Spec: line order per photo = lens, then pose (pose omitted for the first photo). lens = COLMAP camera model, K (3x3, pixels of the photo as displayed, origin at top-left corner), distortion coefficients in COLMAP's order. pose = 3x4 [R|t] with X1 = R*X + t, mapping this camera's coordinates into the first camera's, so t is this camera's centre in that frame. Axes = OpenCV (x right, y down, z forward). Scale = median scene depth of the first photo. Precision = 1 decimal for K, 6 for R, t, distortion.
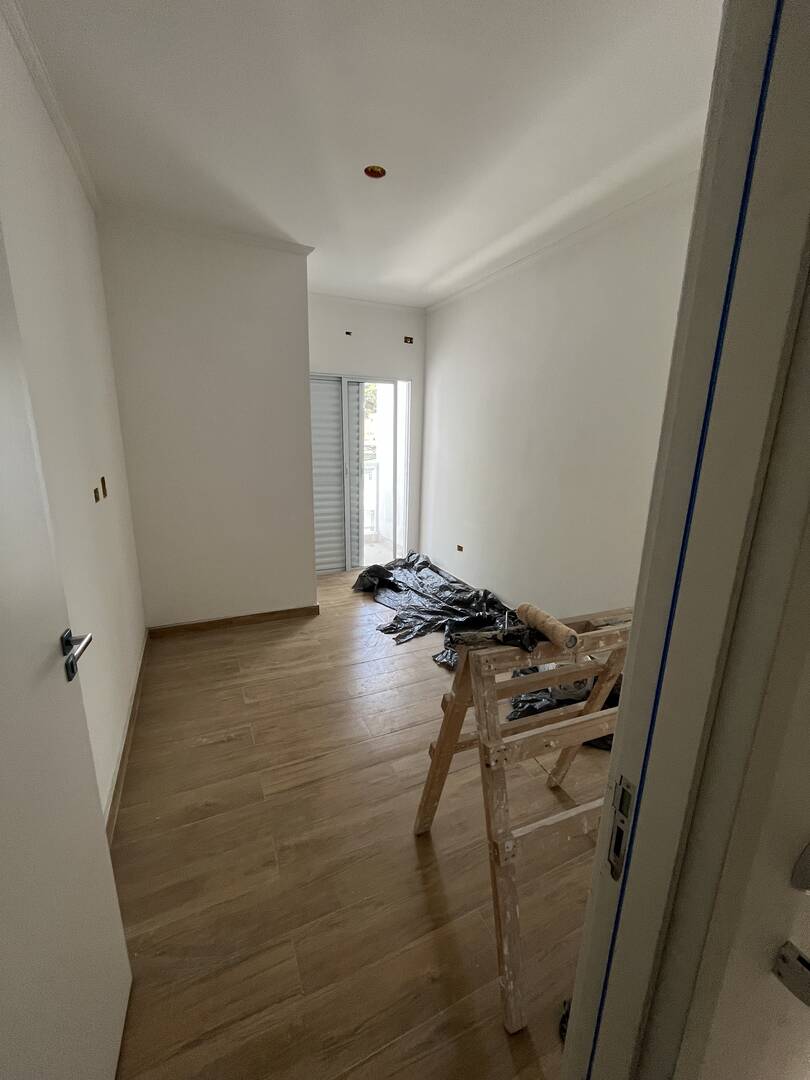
lens RADIAL K [[439.7, 0, 404.9], [0, 439.7, 539.1], [0, 0, 1]] dist [-0.001619, 0.000200]
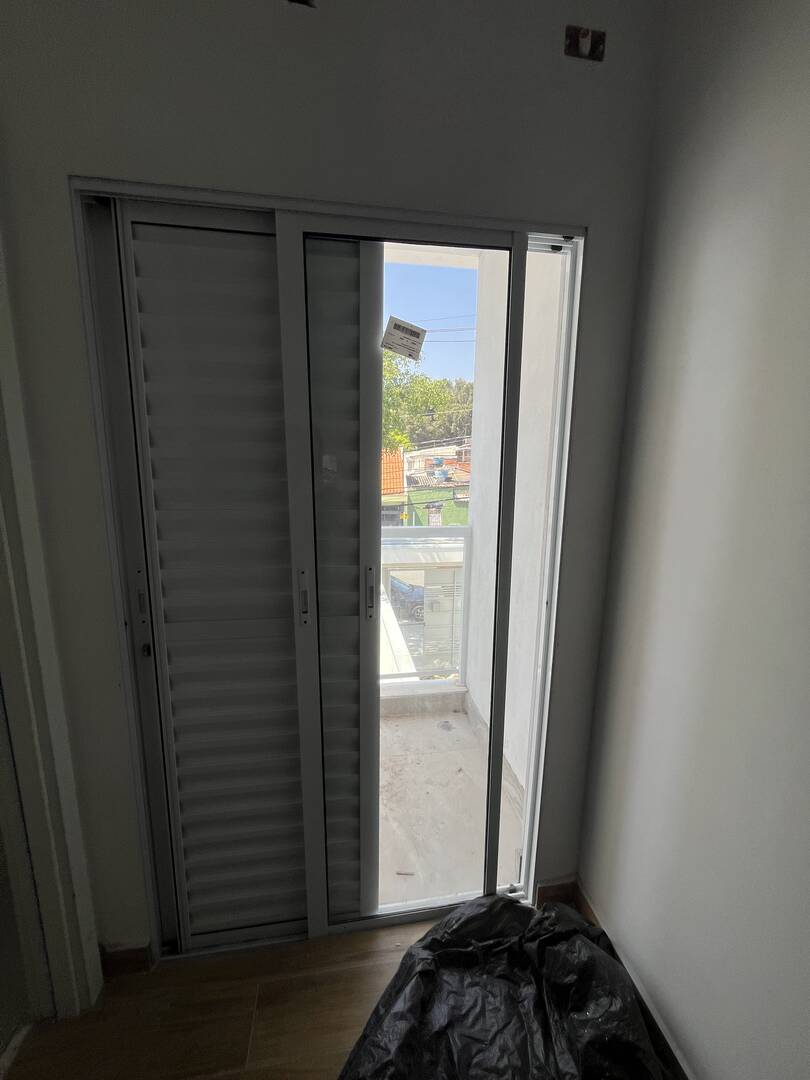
lens RADIAL K [[439.7, 0, 404.9], [0, 439.7, 539.1], [0, 0, 1]] dist [-0.001619, 0.000200]
pose [[0.960407, 0.040070, -0.275704, -0.016391], [-0.057422, 0.996825, -0.055154, -0.365406], [0.272619, 0.068802, 0.959659, 1.567540]]
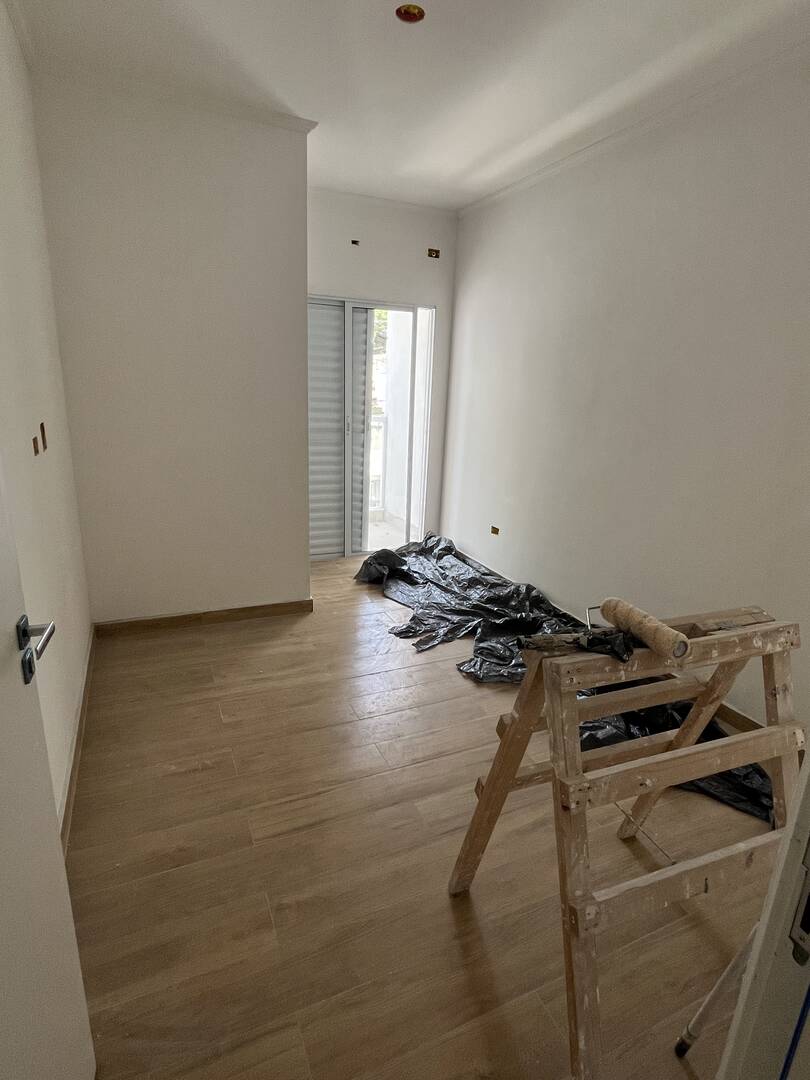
lens RADIAL K [[567.1, 0, 405.0], [0, 567.1, 540.0], [0, 0, 1]] dist [0.000723, -0.001837]
pose [[0.999739, 0.021797, -0.006851, -0.047890], [-0.021541, 0.999139, 0.035447, 0.011876], [0.007618, -0.035290, 0.999348, 0.017333]]
